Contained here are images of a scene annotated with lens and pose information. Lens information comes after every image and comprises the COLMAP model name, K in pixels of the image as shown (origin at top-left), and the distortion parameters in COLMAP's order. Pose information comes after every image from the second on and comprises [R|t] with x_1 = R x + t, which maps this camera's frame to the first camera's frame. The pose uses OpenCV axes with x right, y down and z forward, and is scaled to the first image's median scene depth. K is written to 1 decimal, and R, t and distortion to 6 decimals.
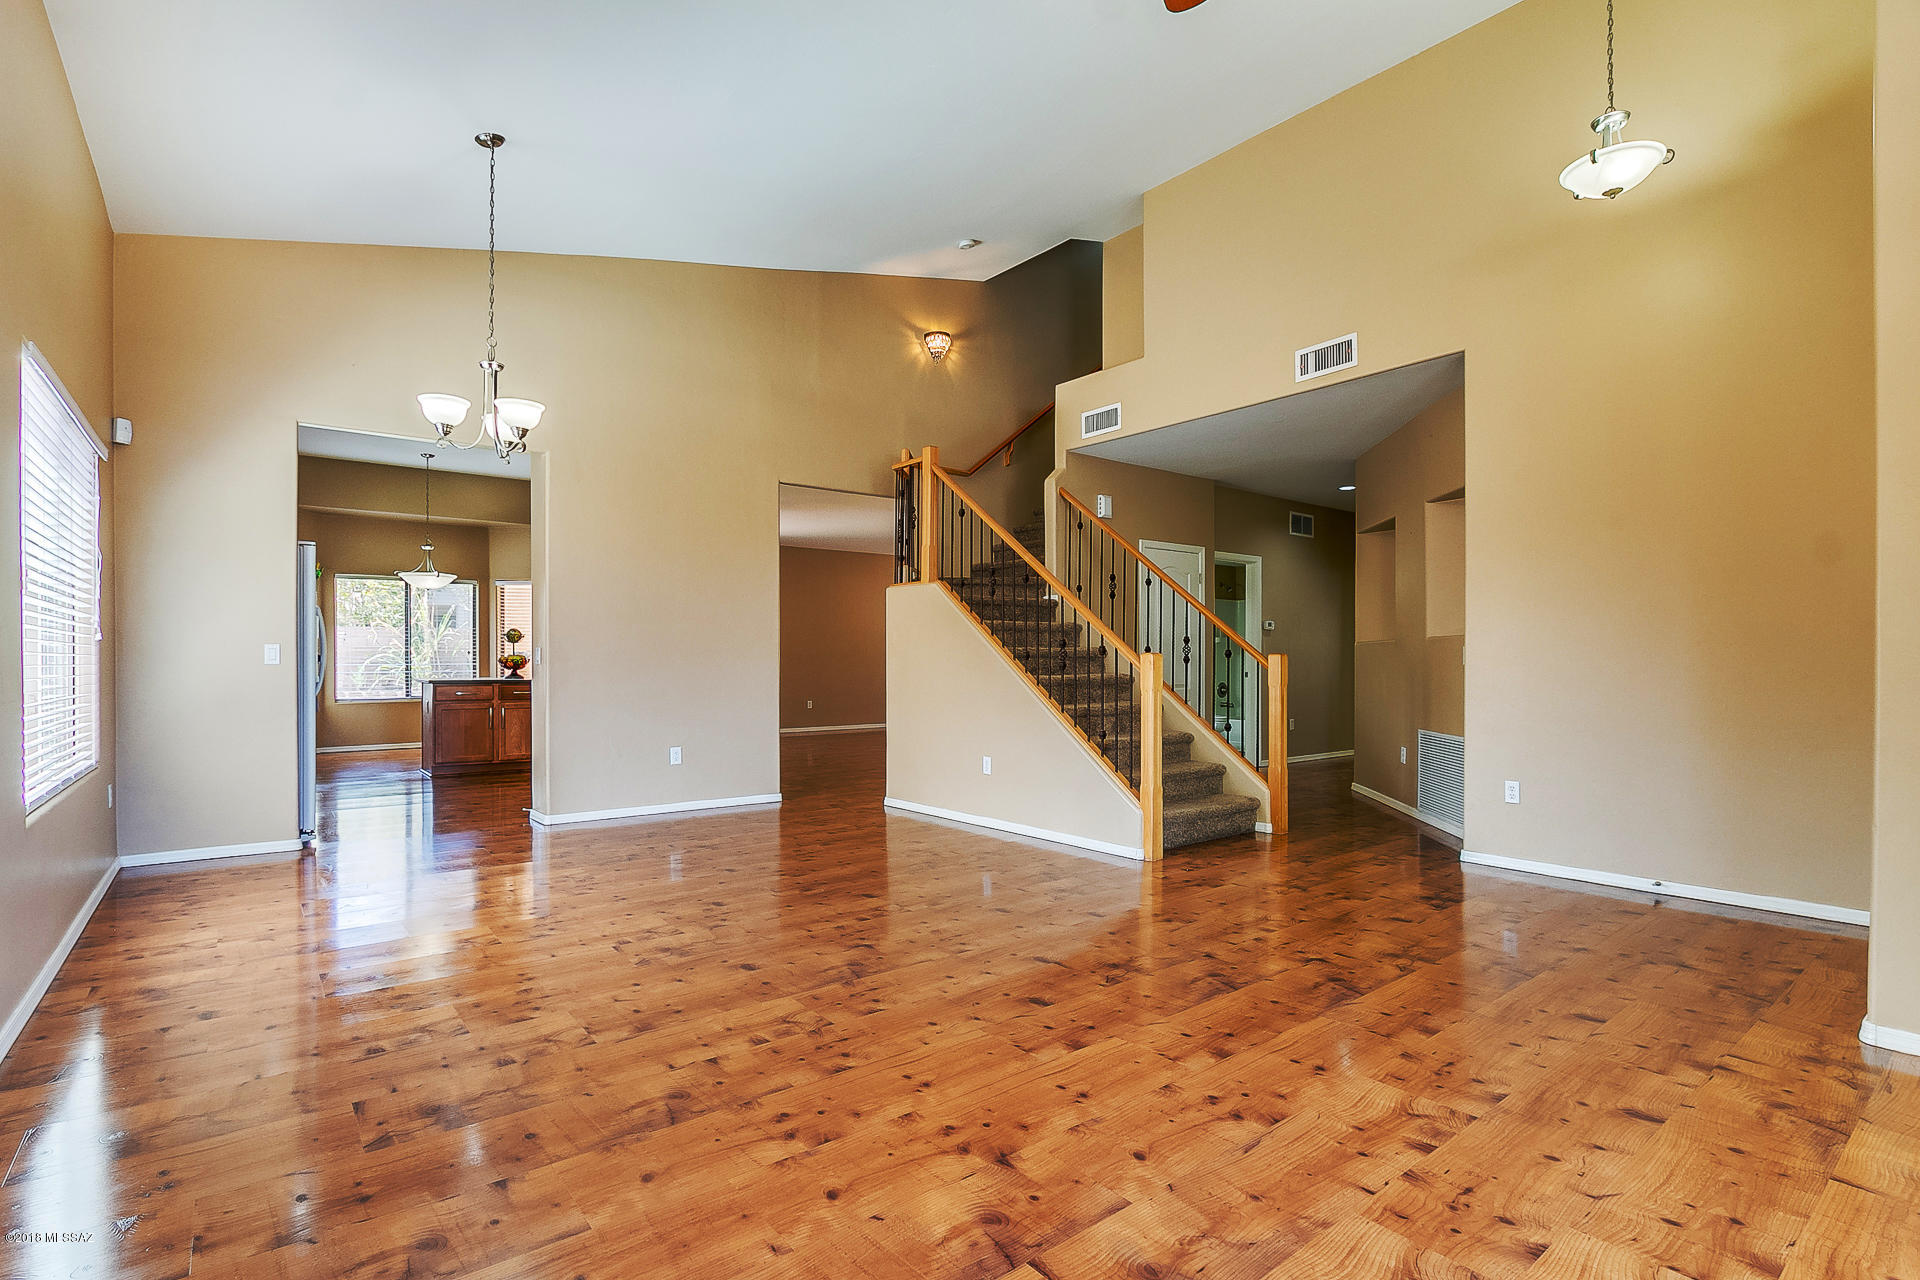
lens RADIAL K [[909.5, 0, 957.6], [0, 909.5, 656.5], [0, 0, 1]] dist [-0.015854, 0.002772]
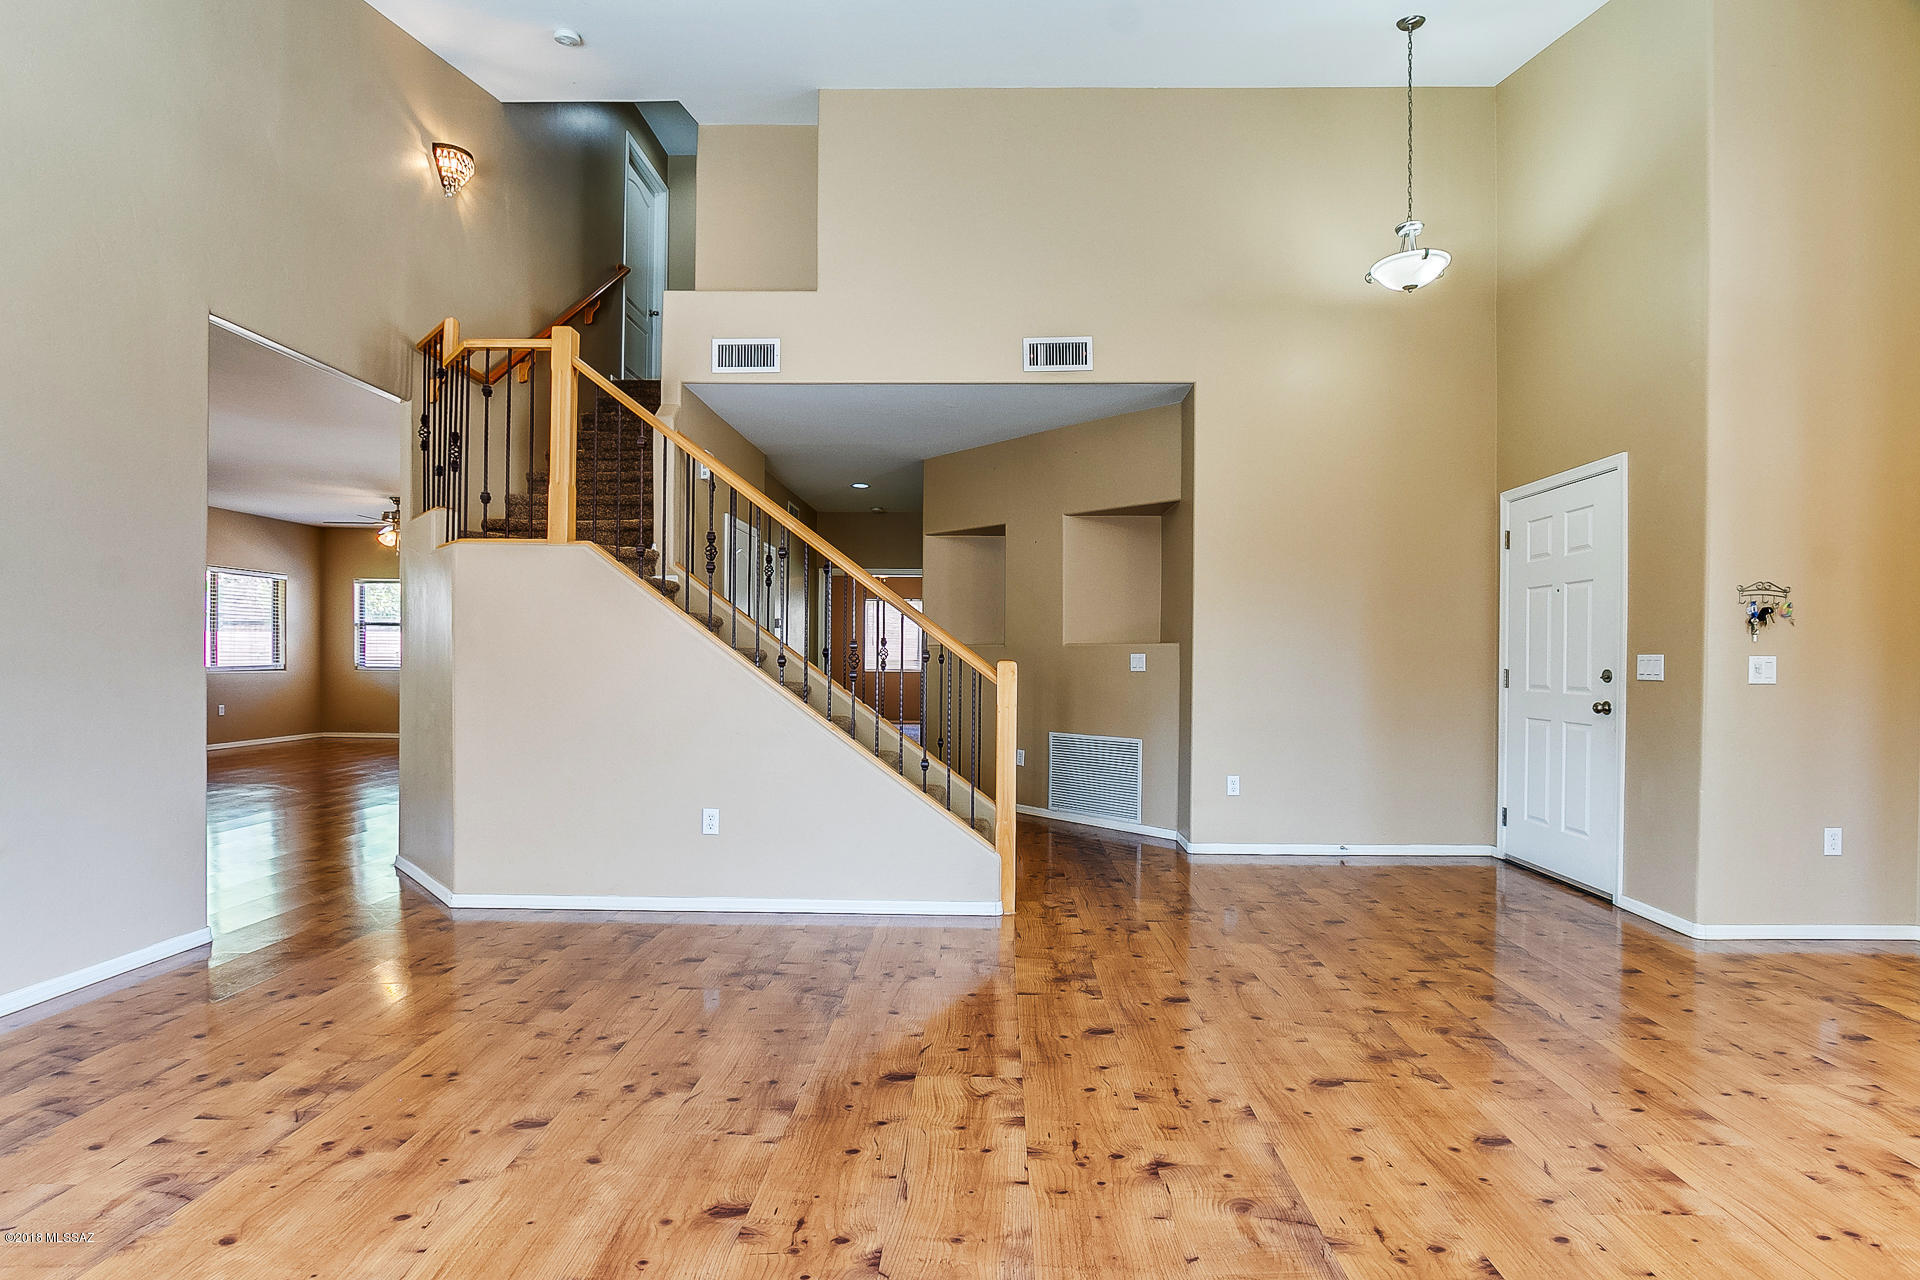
lens RADIAL K [[909.5, 0, 974.8], [0, 909.5, 649.9], [0, 0, 1]] dist [-0.015854, 0.002772]
pose [[0.636609, 0.011866, 0.771095, -0.515109], [-0.010836, 0.999921, -0.006441, -0.008258], [-0.771111, -0.004255, 0.636687, 0.586862]]
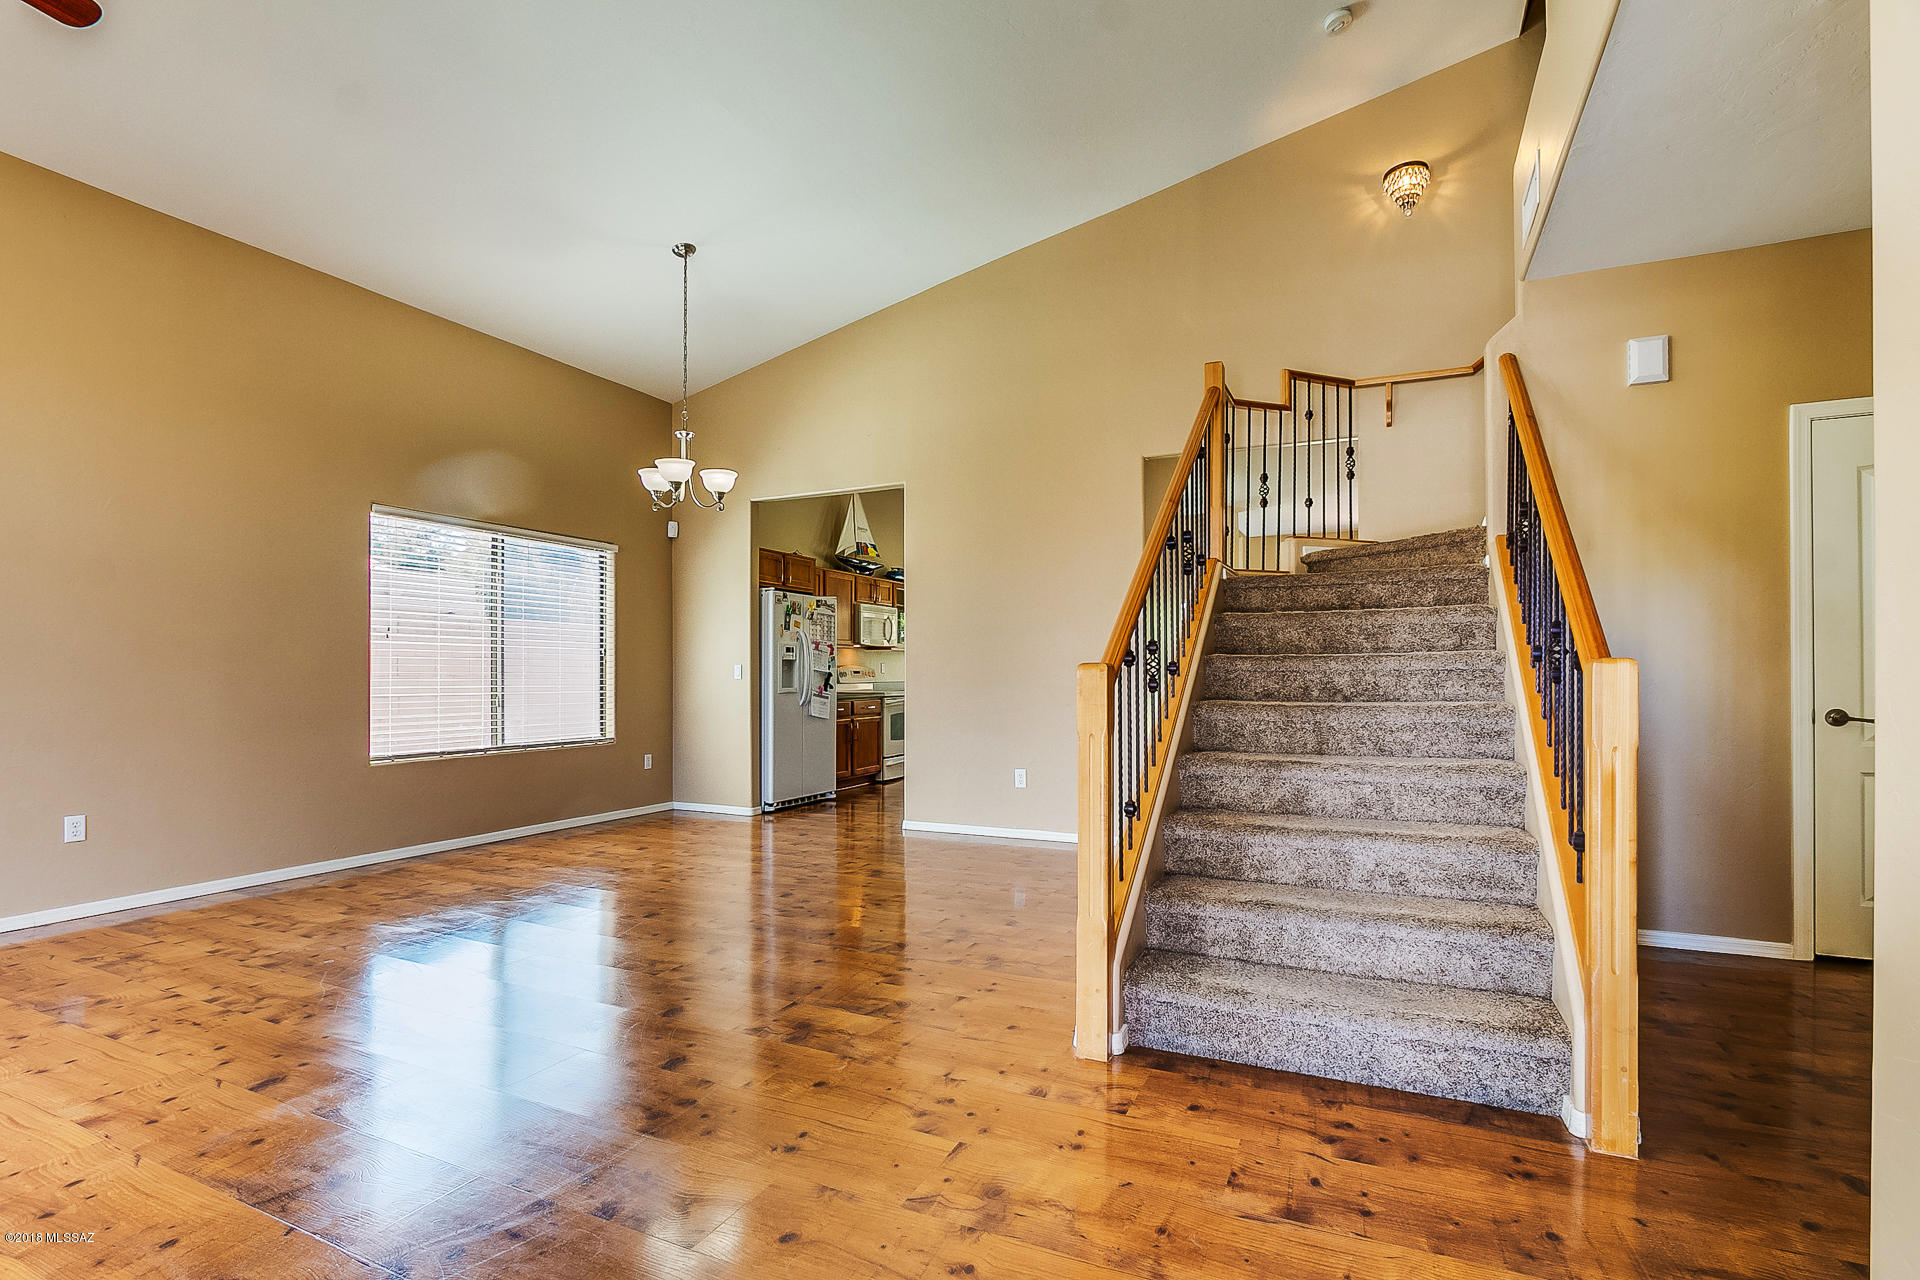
lens RADIAL K [[909.5, 0, 961.0], [0, 909.5, 651.2], [0, 0, 1]] dist [-0.015854, 0.002772]
pose [[0.444542, -0.024029, -0.895436, 0.762318], [0.002033, 0.999665, -0.025817, 0.005790], [0.895756, 0.009656, 0.444442, 0.818835]]
